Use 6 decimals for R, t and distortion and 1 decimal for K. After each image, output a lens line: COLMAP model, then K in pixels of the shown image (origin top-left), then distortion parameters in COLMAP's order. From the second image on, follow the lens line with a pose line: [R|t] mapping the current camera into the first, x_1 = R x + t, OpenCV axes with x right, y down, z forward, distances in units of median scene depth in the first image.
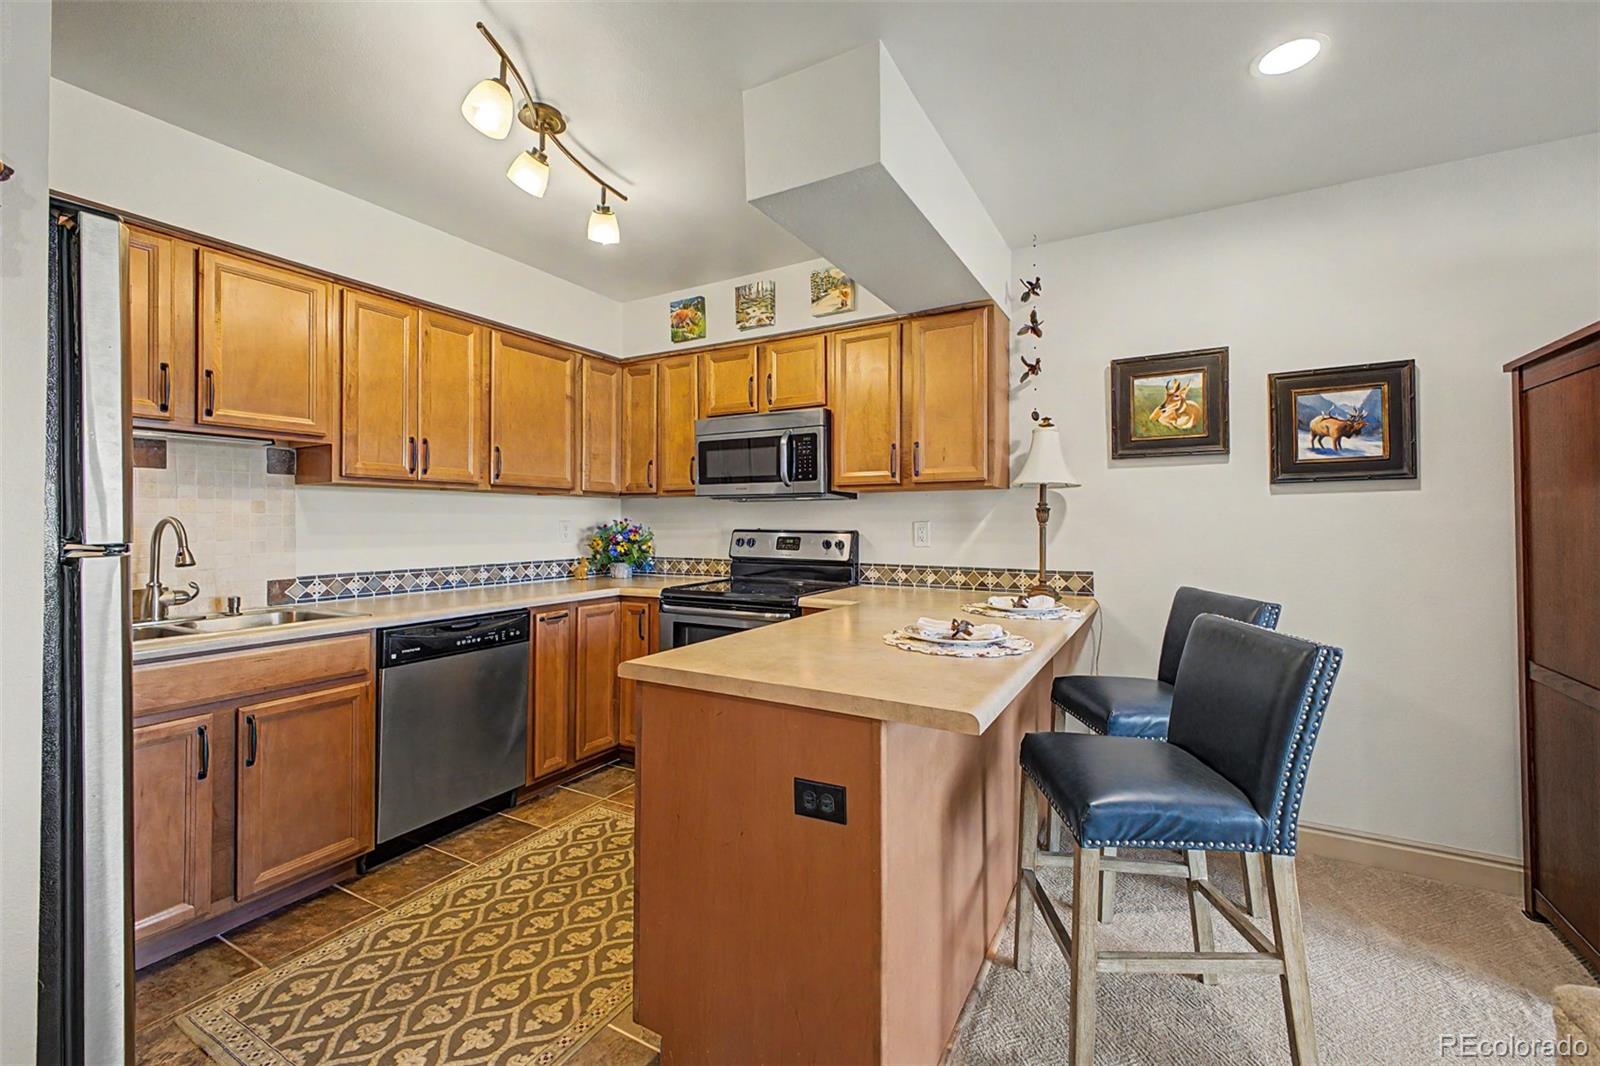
lens RADIAL K [[635.6, 0, 803.2], [0, 635.6, 517.5], [0, 0, 1]] dist [0.011965, -0.003415]
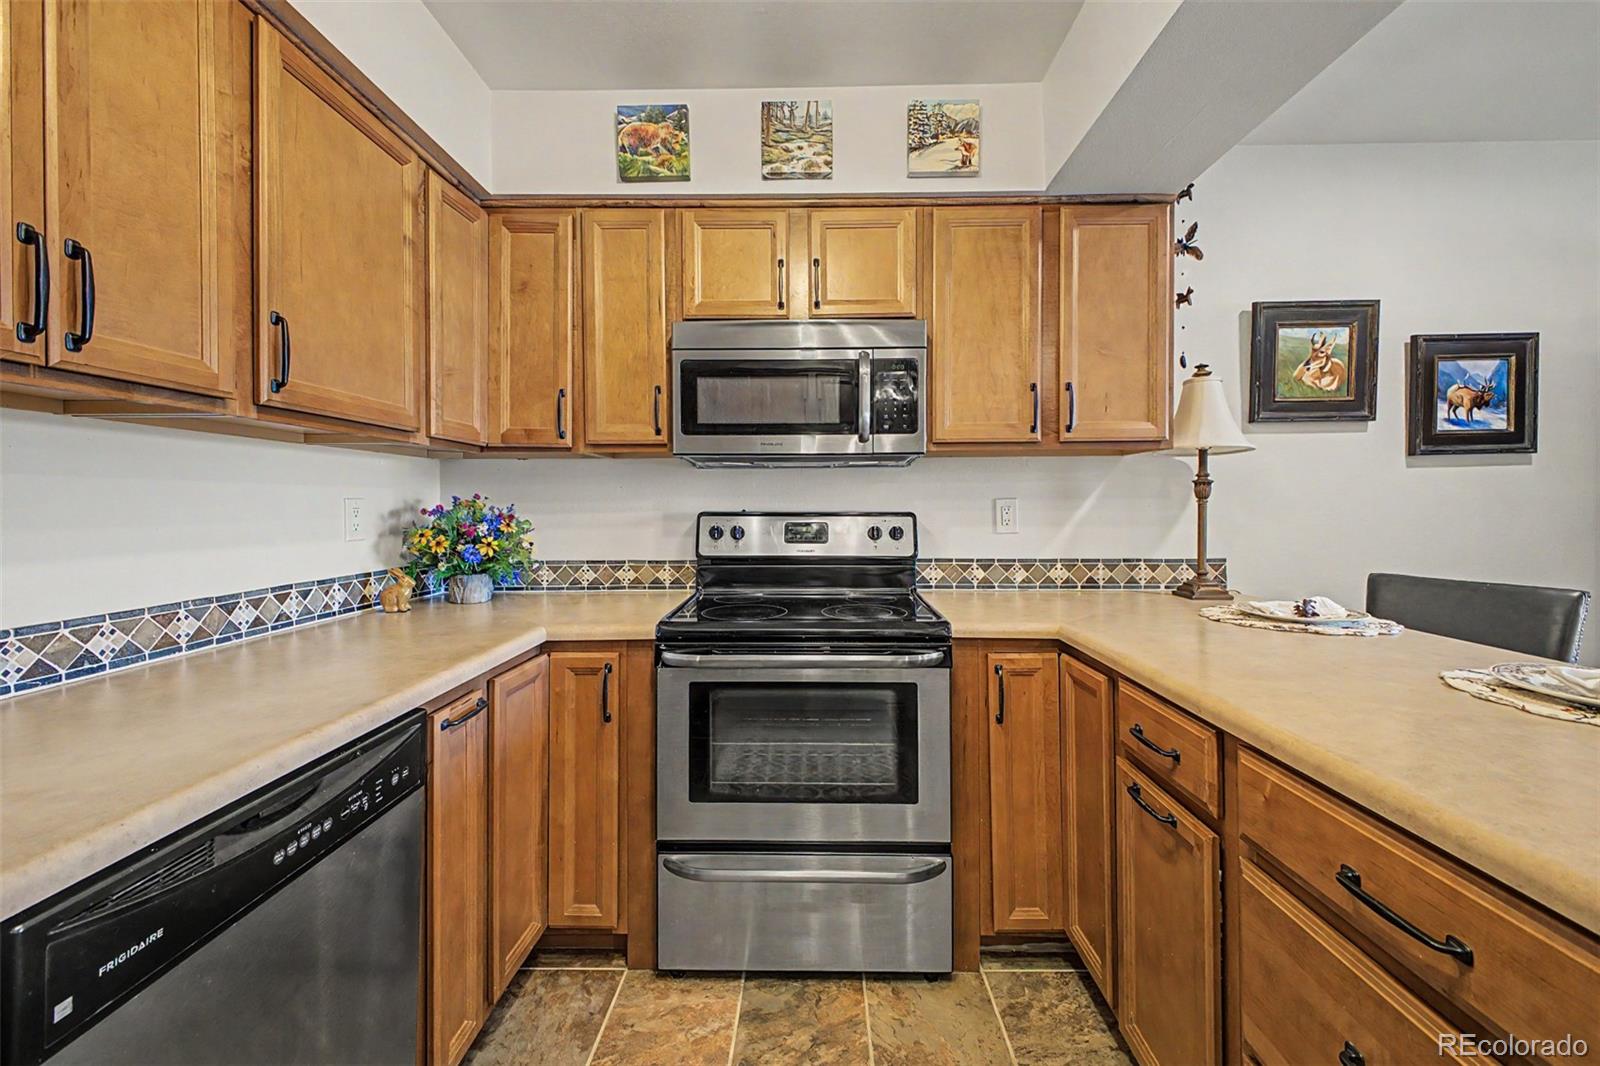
lens RADIAL K [[646.9, 0, 809.3], [0, 646.9, 507.2], [0, 0, 1]] dist [0.026478, -0.003753]
pose [[0.880320, -0.004766, 0.474356, -0.397938], [-0.001338, 0.999921, 0.012531, 0.007731], [-0.474378, -0.011666, 0.880244, 0.492698]]
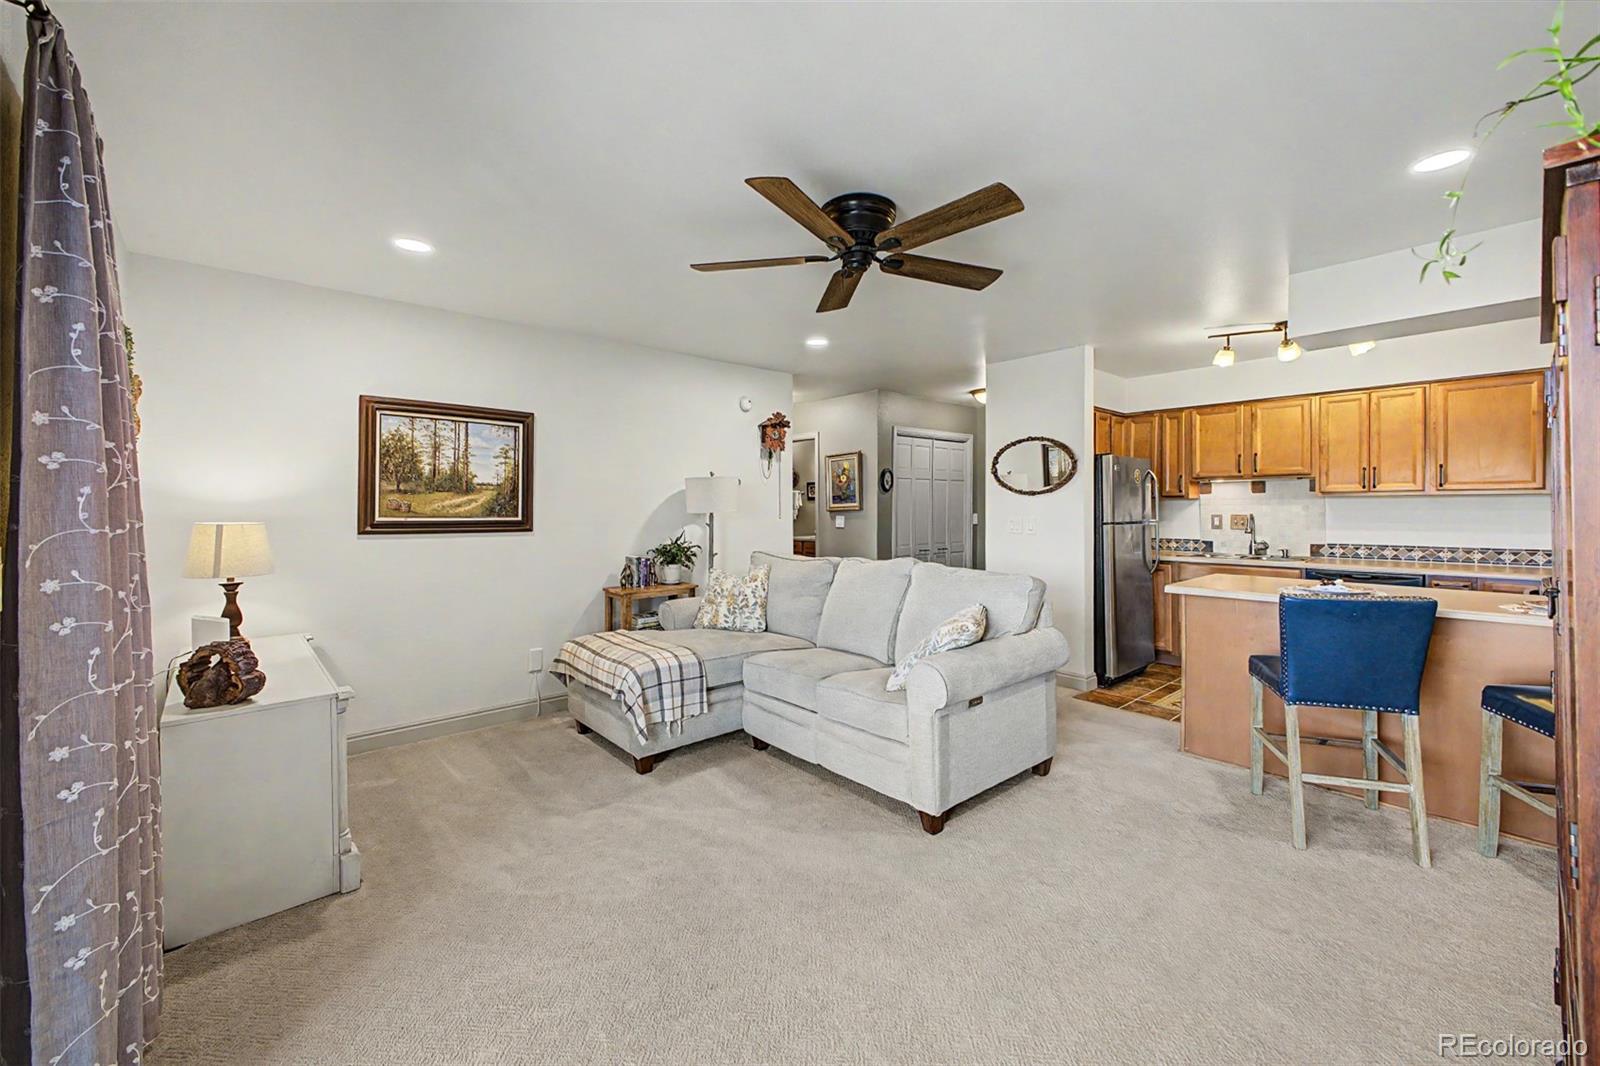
lens RADIAL K [[635.6, 0, 803.9], [0, 635.6, 511.0], [0, 0, 1]] dist [0.011965, -0.003415]
pose [[-0.329482, 0.007832, -0.944129, 1.402937], [0.013006, 0.999908, 0.003756, -0.030741], [0.944072, -0.011041, -0.329554, 0.127534]]
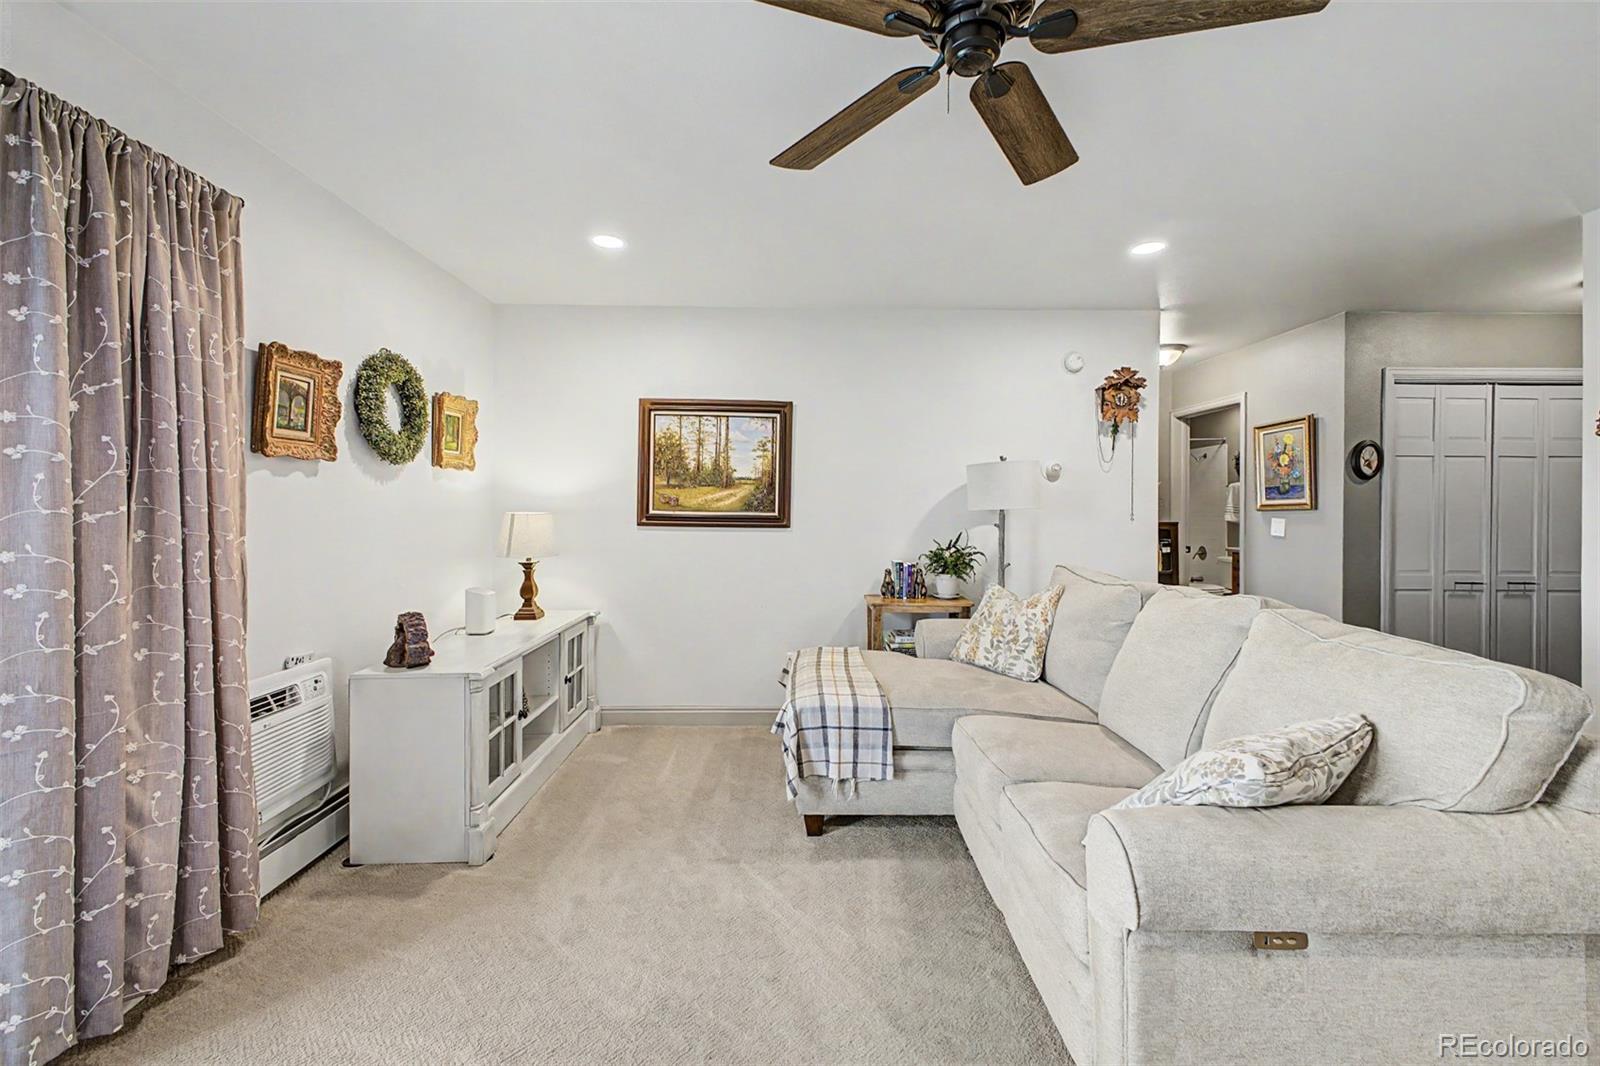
lens RADIAL K [[635.6, 0, 821.0], [0, 635.6, 509.5], [0, 0, 1]] dist [0.011965, -0.003415]
pose [[-0.869439, -0.000111, -0.494039, 0.876265], [0.002656, 0.999984, -0.004899, -0.019479], [0.494032, -0.005571, -0.869426, 0.269784]]
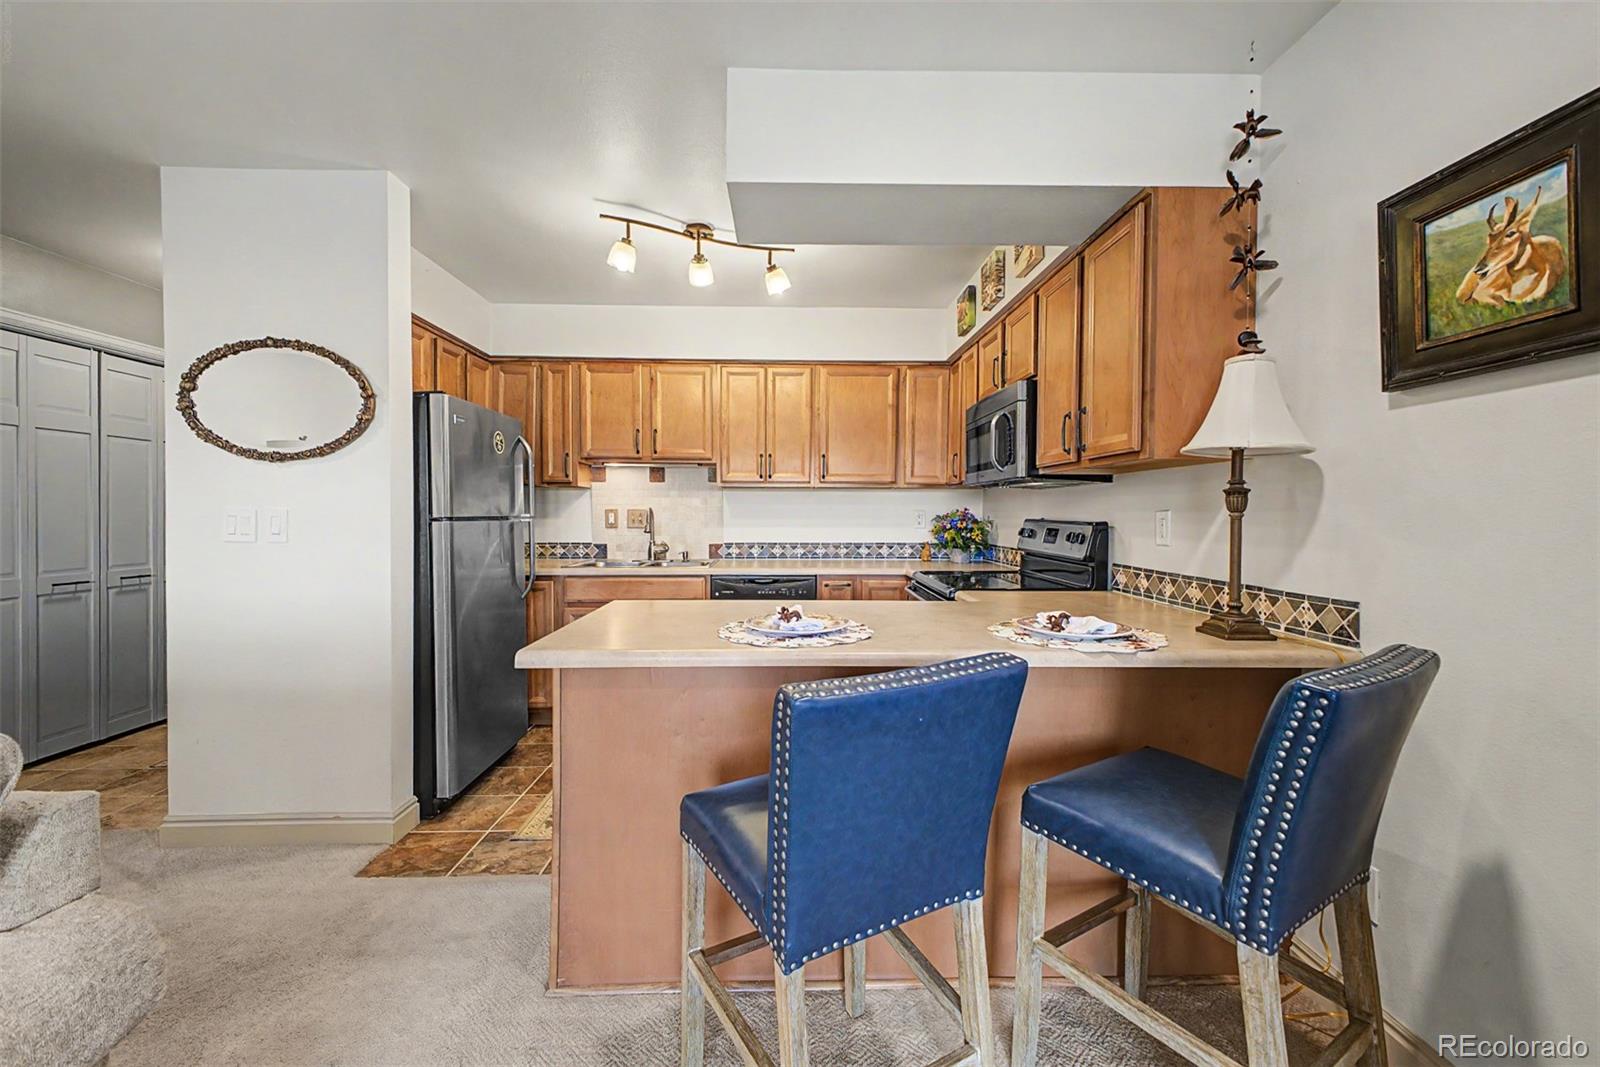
lens RADIAL K [[635.6, 0, 800.5], [0, 635.6, 525.1], [0, 0, 1]] dist [0.011965, -0.003415]
pose [[0.508225, 0.021547, -0.860955, 0.654102], [0.002310, 0.999649, 0.026381, 0.002778], [0.861221, -0.015397, 0.507997, 0.299907]]
